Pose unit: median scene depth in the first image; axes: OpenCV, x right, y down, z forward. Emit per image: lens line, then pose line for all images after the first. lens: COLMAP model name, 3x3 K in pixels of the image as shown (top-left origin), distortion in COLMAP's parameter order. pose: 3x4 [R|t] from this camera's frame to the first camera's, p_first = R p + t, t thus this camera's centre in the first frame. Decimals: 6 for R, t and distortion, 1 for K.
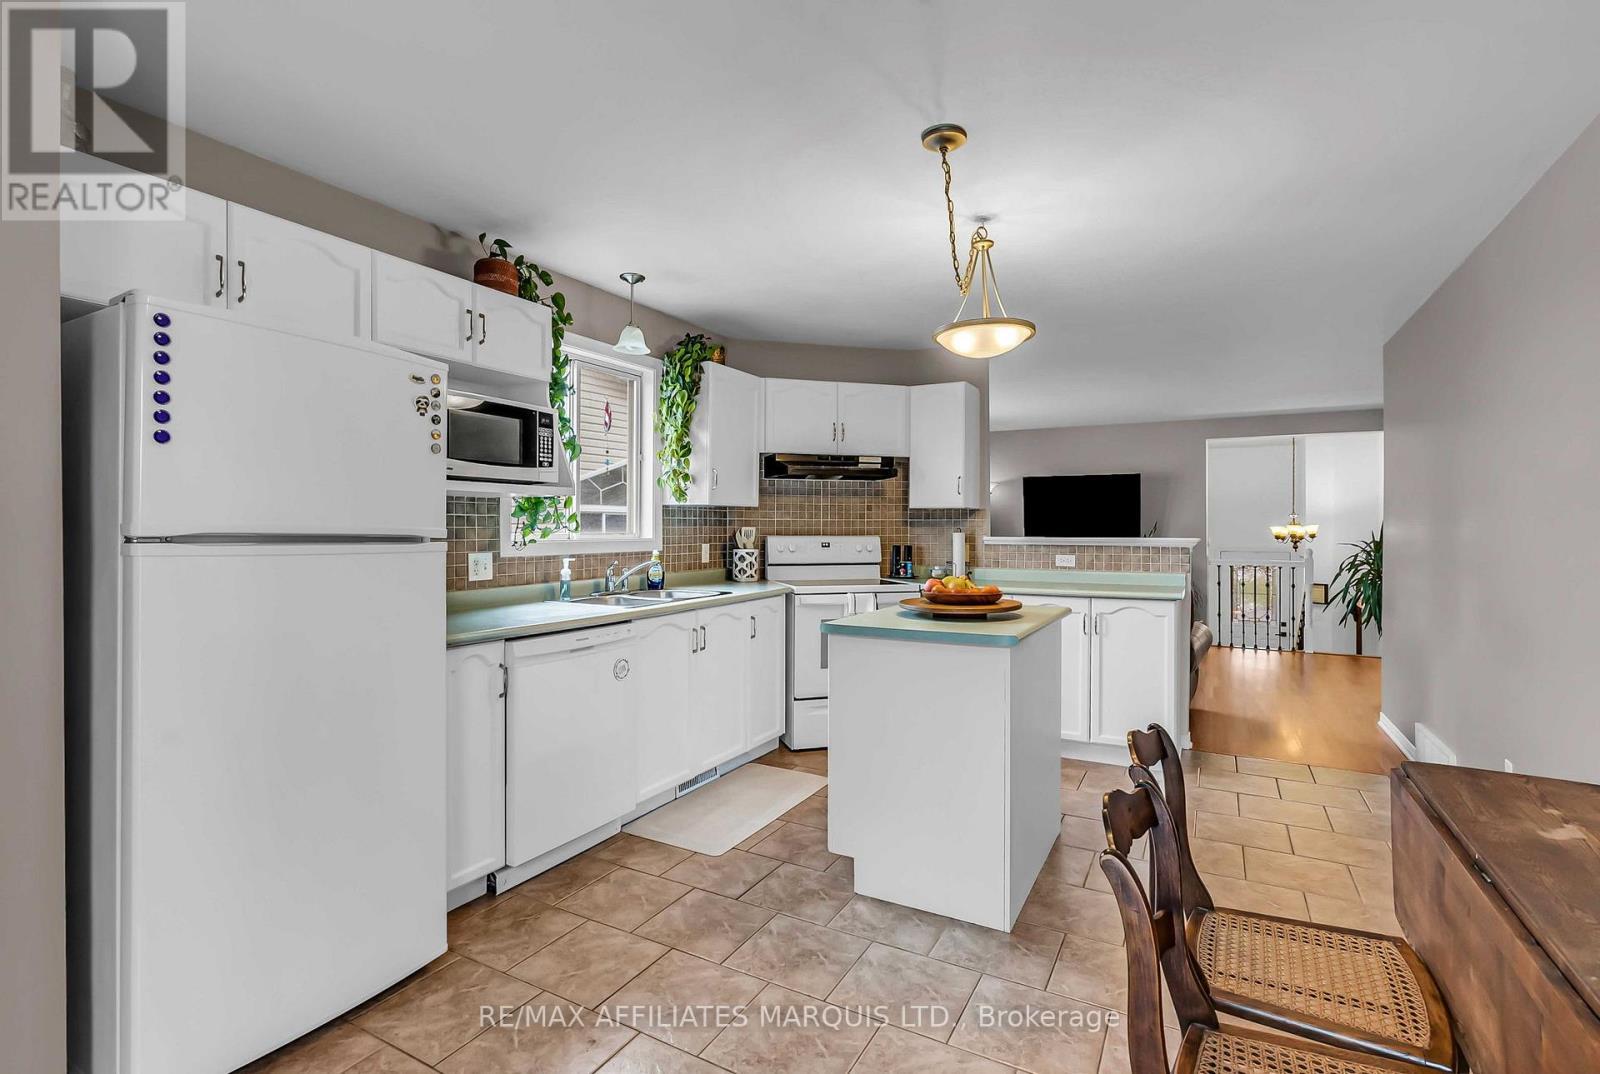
lens RADIAL K [[752.5, 0, 800.0], [0, 752.5, 525.5], [0, 0, 1]] dist [-0.000856, 0.000184]
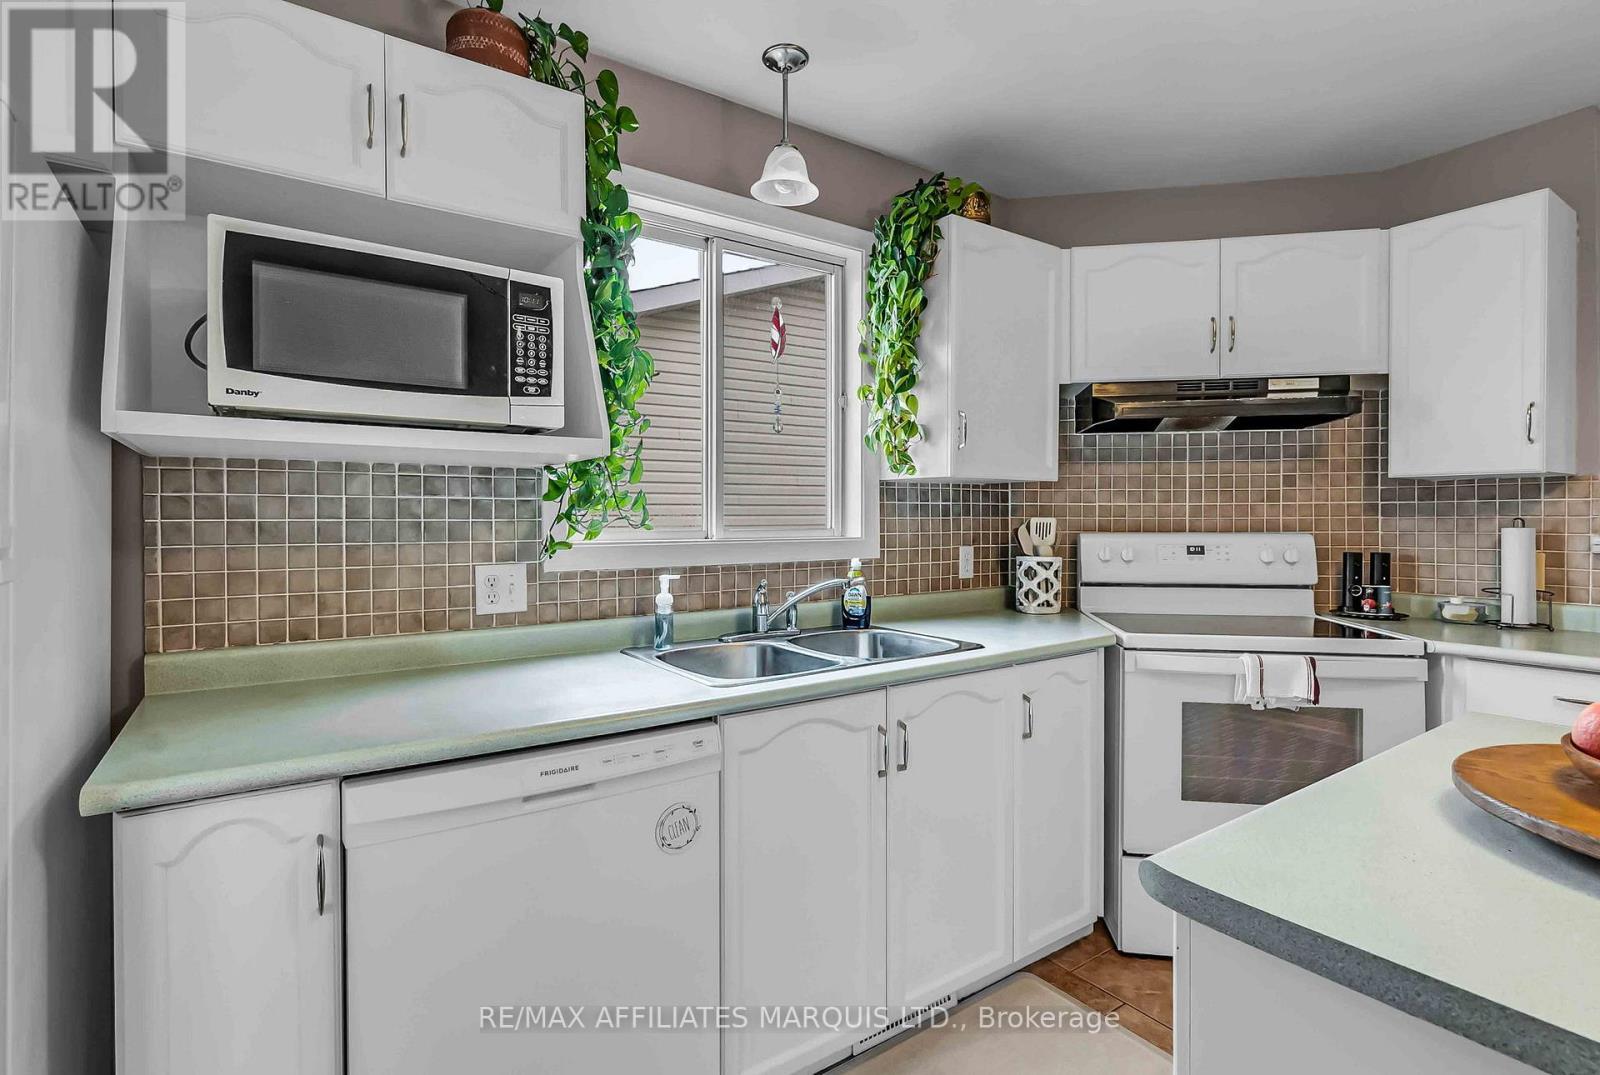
lens RADIAL K [[764.8, 0, 795.7], [0, 764.8, 523.9], [0, 0, 1]] dist [-0.002173, 0.000759]
pose [[0.894852, -0.000858, -0.446362, 0.023320], [0.004698, 0.999961, 0.007497, 0.001531], [0.446338, -0.008806, 0.894821, 0.401664]]
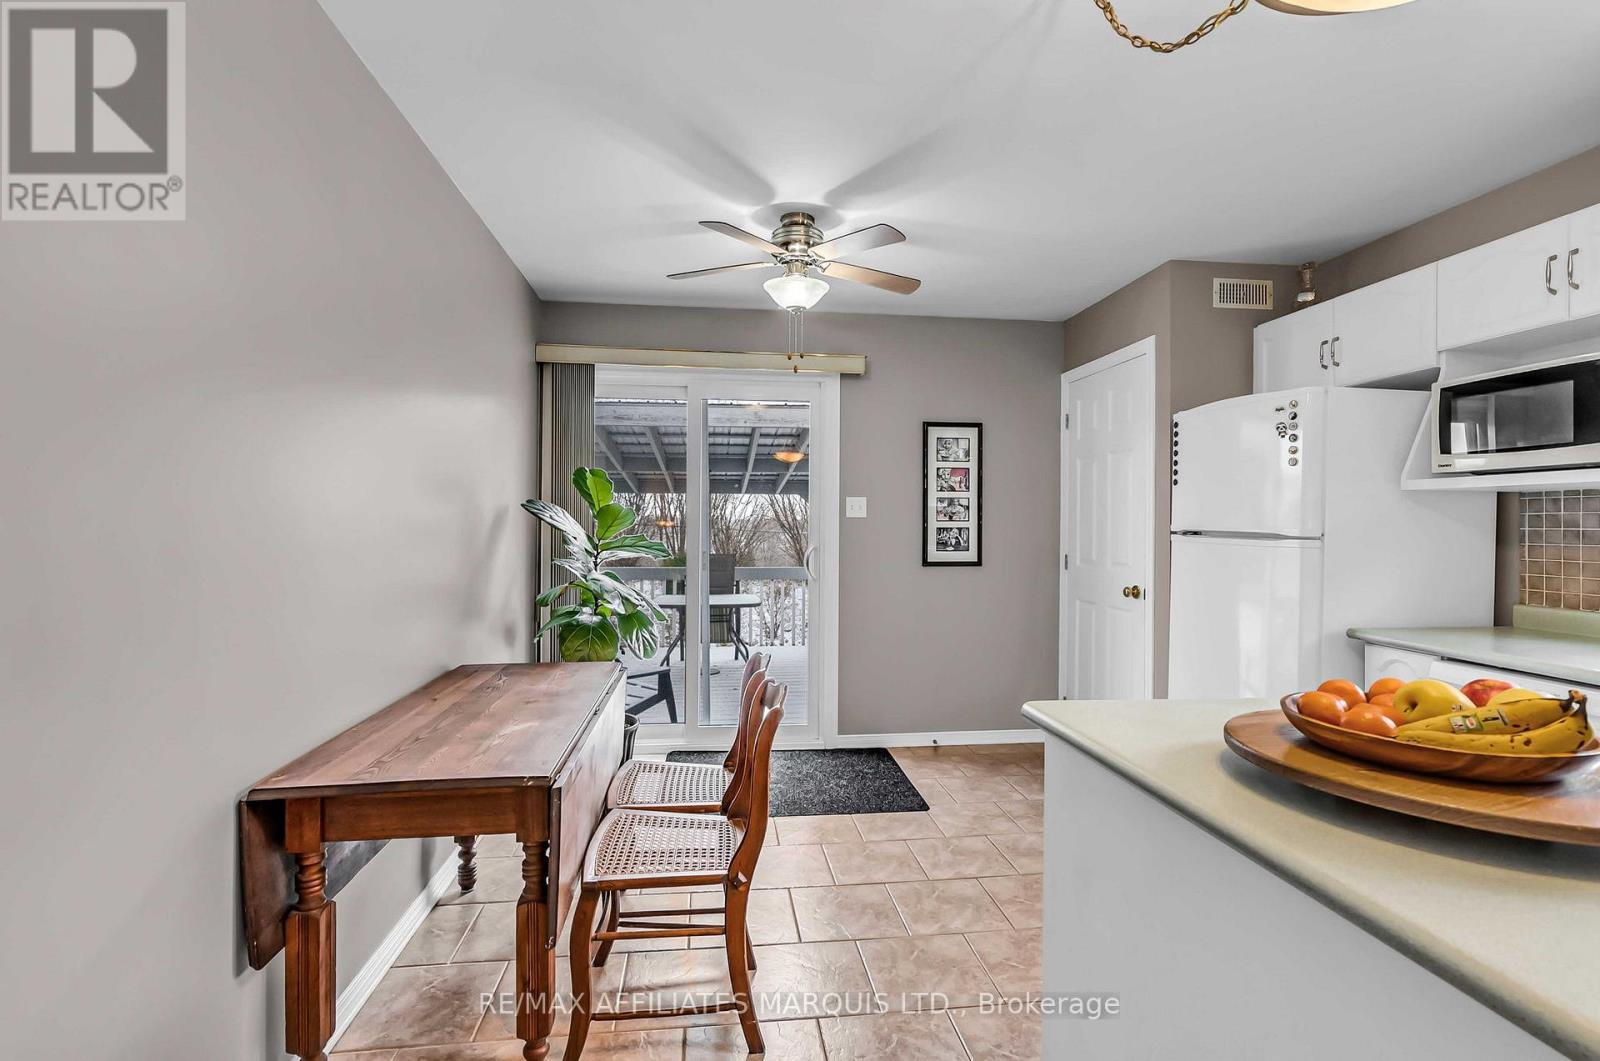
lens RADIAL K [[736.7, 0, 801.3], [0, 736.7, 519.3], [0, 0, 1]] dist [-0.000081, 0.000648]
pose [[-0.810004, -0.009920, -0.586341, 0.393187], [-0.005411, 0.999941, -0.009442, 0.002240], [0.586400, -0.004475, -0.810009, 0.696662]]
